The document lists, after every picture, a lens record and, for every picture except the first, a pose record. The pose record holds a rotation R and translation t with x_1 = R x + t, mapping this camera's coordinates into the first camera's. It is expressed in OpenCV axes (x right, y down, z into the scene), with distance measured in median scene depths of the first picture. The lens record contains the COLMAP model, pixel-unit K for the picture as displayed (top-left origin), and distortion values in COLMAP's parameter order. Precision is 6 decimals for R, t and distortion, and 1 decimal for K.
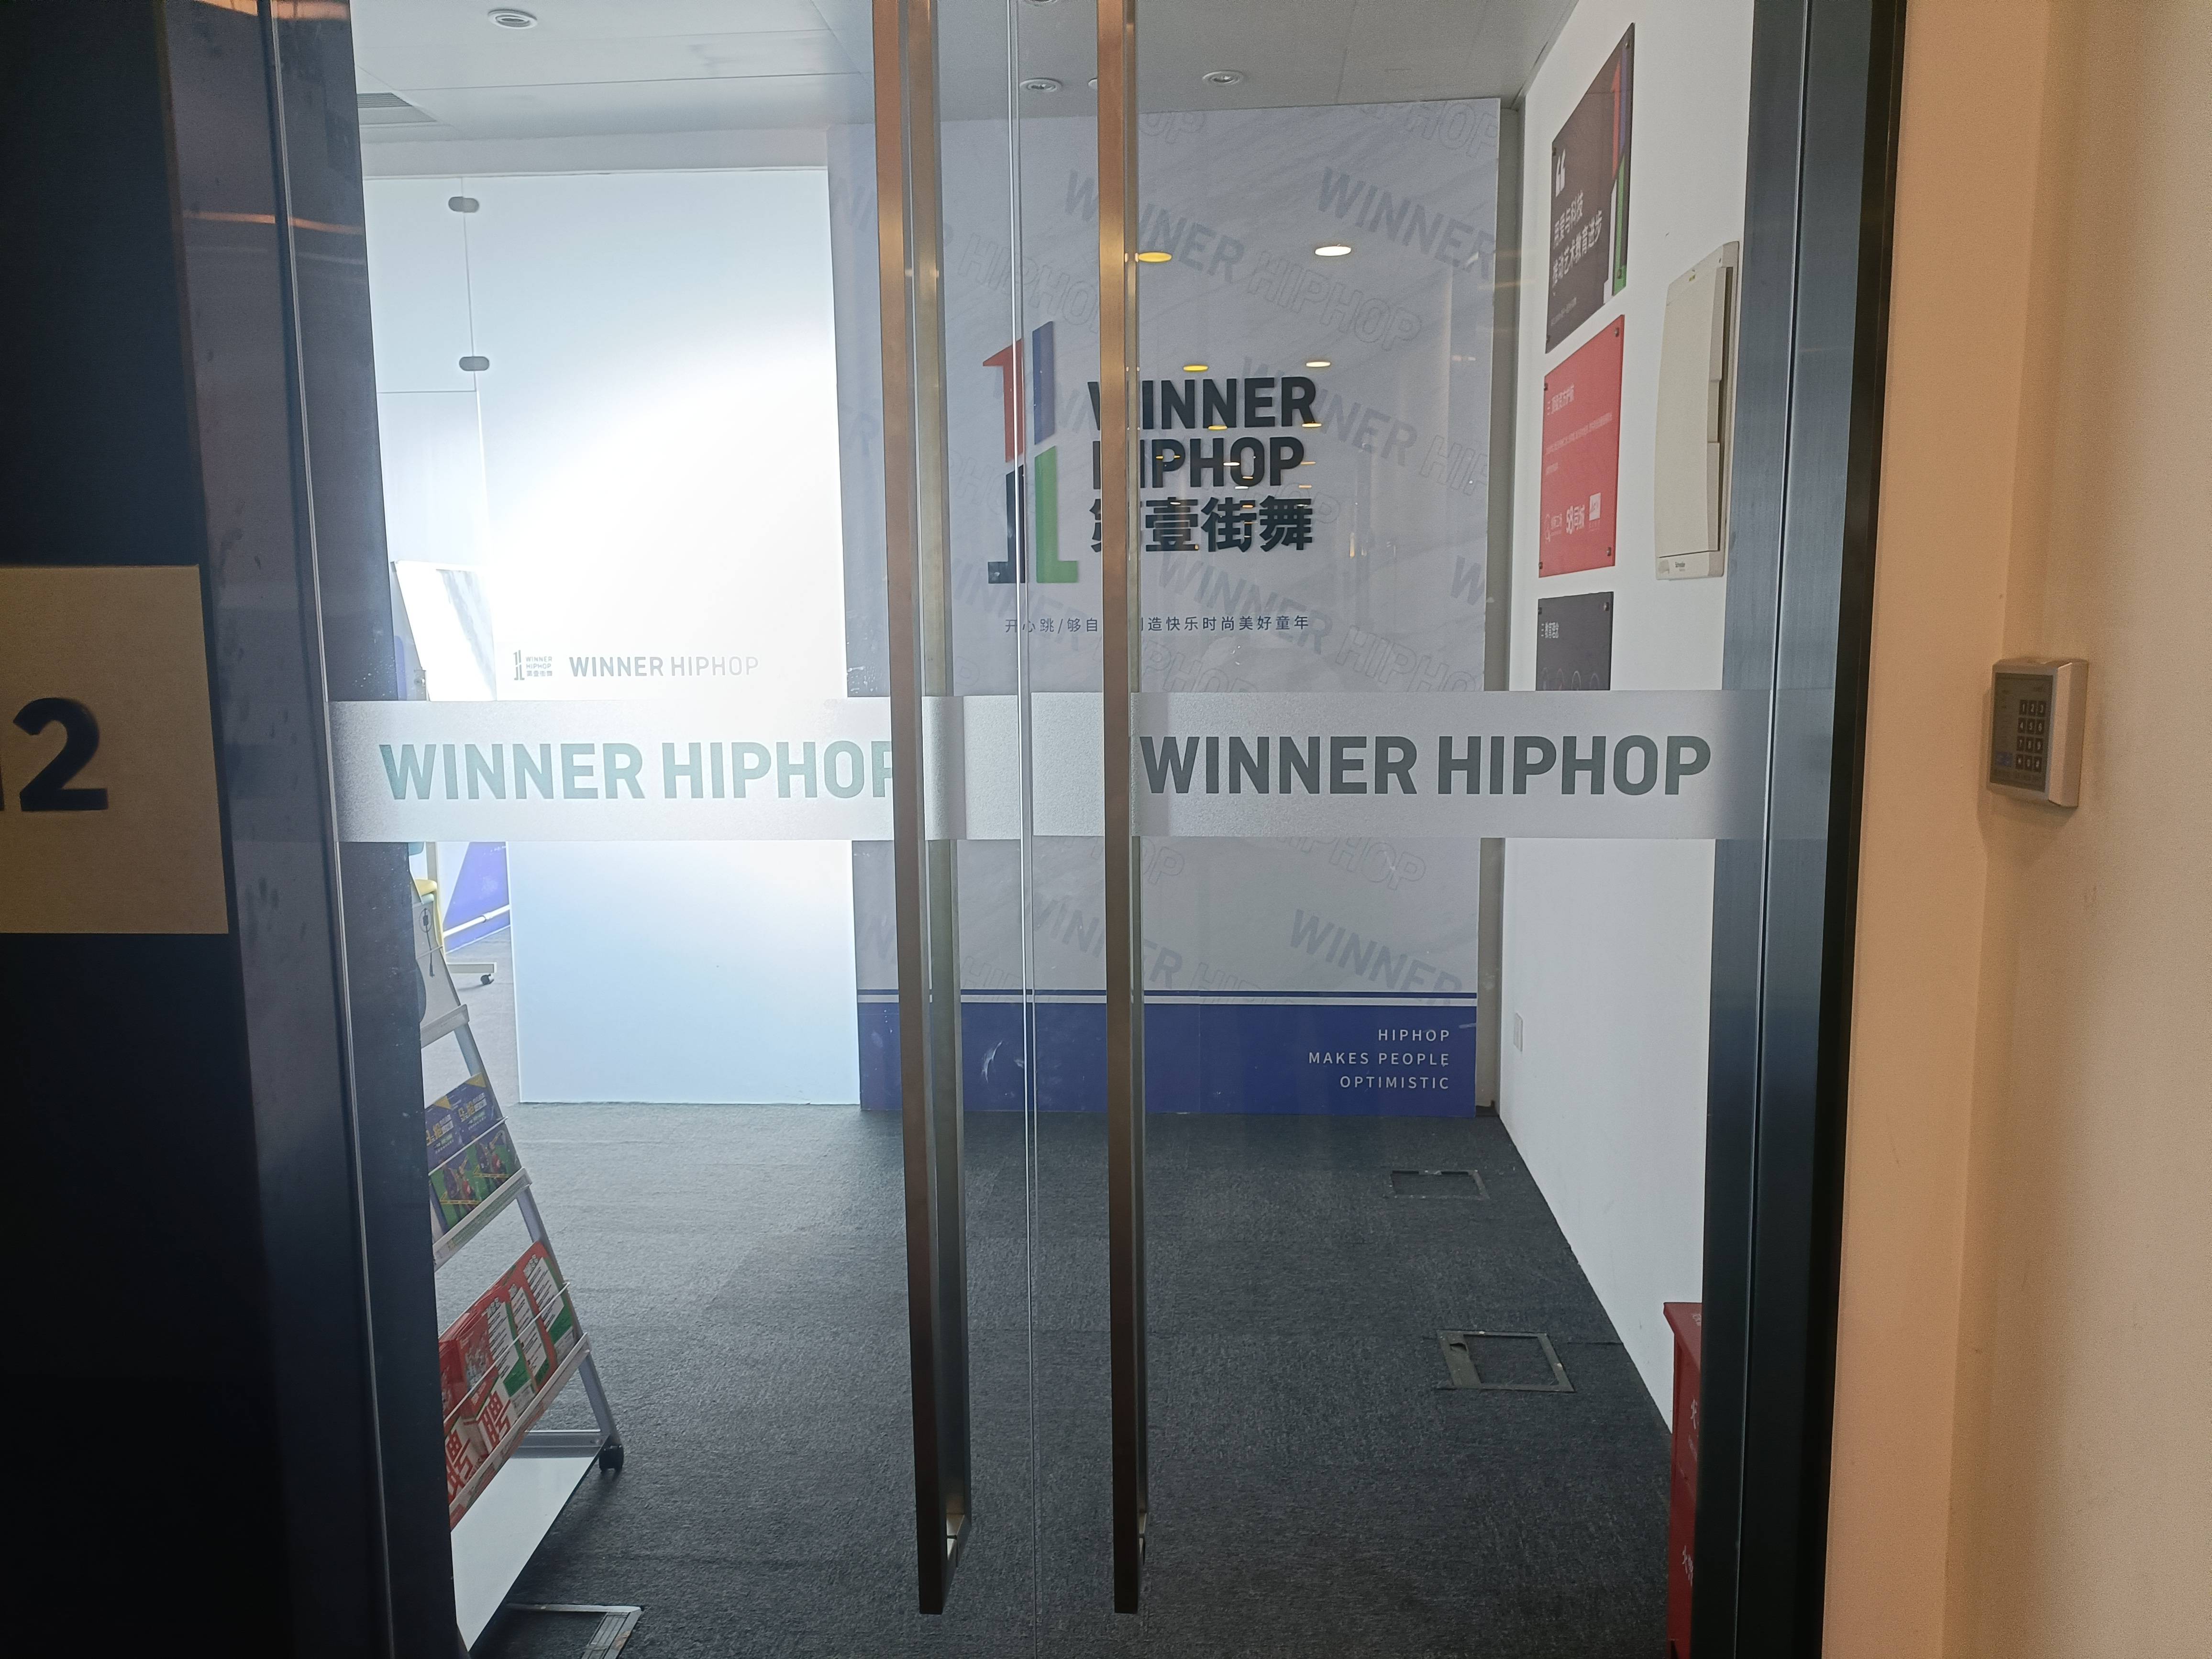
lens RADIAL K [[1563.0, 0, 1103.2], [0, 1563.0, 828.6], [0, 0, 1]] dist [0.026471, -0.017047]
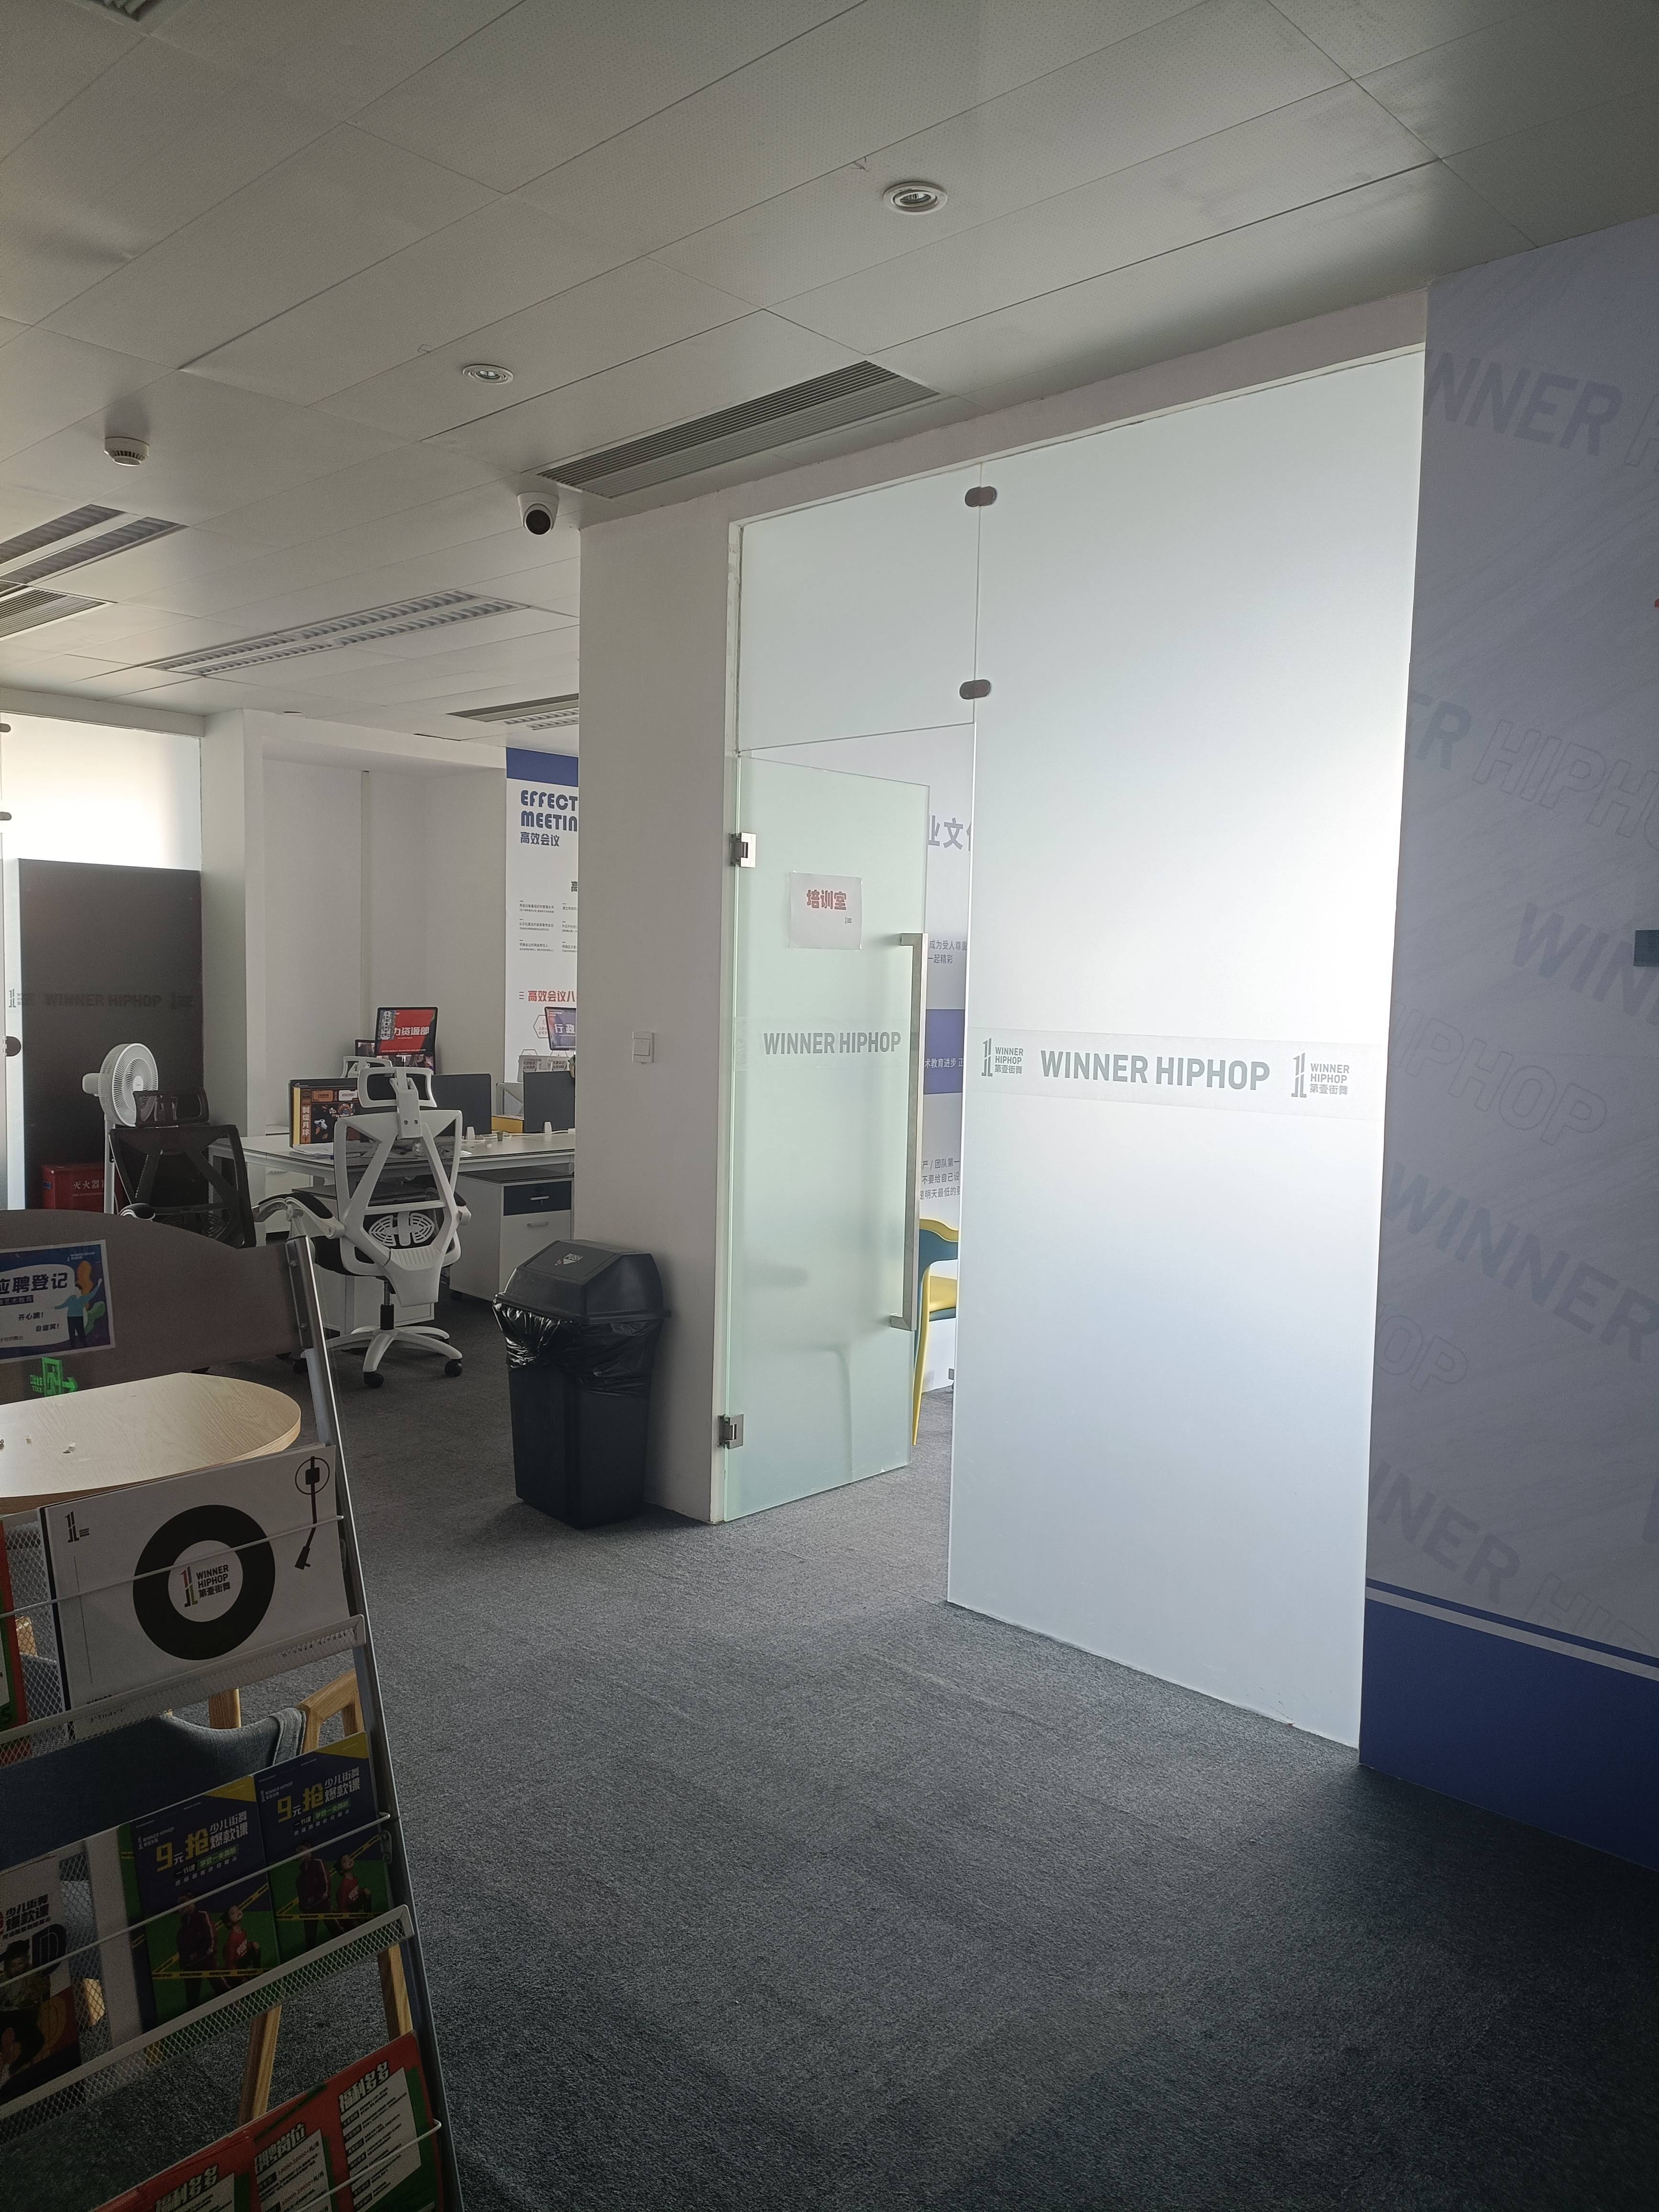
lens RADIAL K [[1563.0, 0, 832.8], [0, 1563.0, 1104.0], [0, 0, 1]] dist [0.026471, -0.017047]
pose [[0.771985, 0.072474, -0.631496, 0.074465], [-0.109787, 0.993751, -0.020163, -0.059882], [0.626088, 0.084895, 0.775117, 0.358186]]
